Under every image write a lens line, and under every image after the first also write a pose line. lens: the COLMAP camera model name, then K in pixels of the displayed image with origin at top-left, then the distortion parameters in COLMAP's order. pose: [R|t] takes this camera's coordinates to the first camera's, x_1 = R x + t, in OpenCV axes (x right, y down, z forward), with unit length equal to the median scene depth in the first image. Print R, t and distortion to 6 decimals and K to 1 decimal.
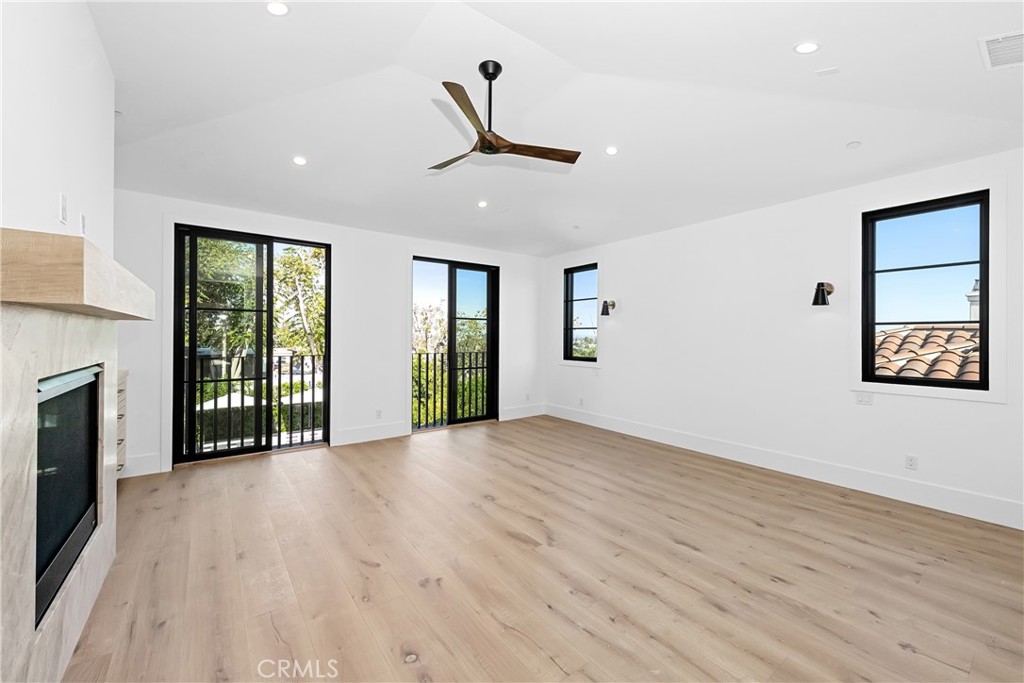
lens RADIAL K [[407.4, 0, 512.0], [0, 407.4, 341.5], [0, 0, 1]] dist [0.043165, -0.000009]
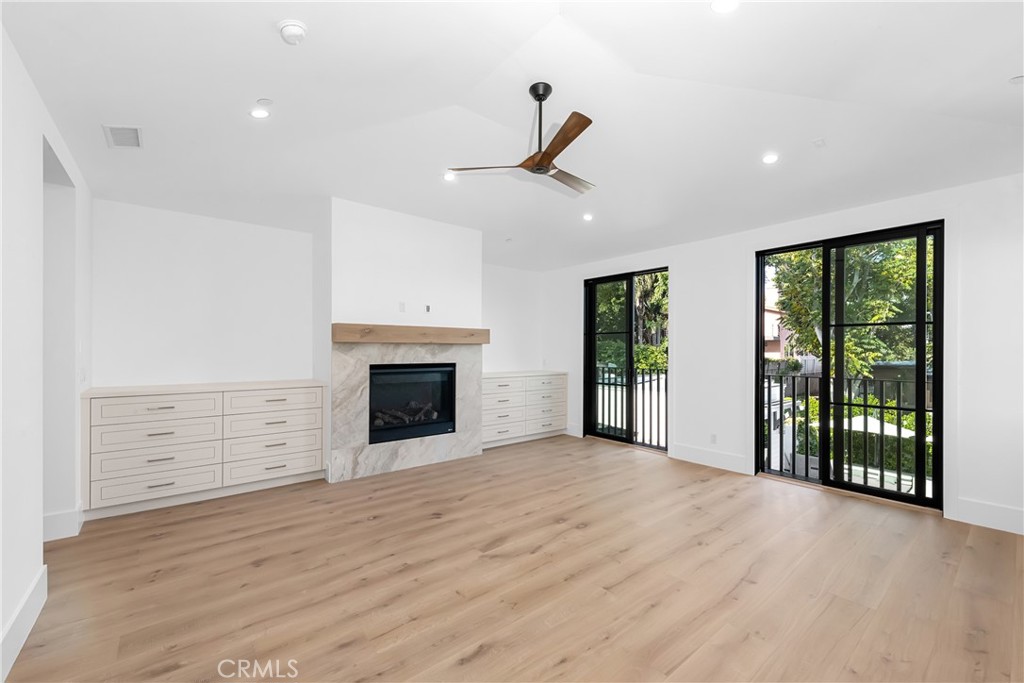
lens RADIAL K [[410.9, 0, 512.8], [0, 410.9, 355.4], [0, 0, 1]] dist [0.024969, 0.000028]
pose [[0.039807, 0.001848, -0.999206, 0.972734], [-0.012521, 0.999921, 0.001350, 0.001596], [0.999129, 0.012457, 0.039827, 0.908601]]
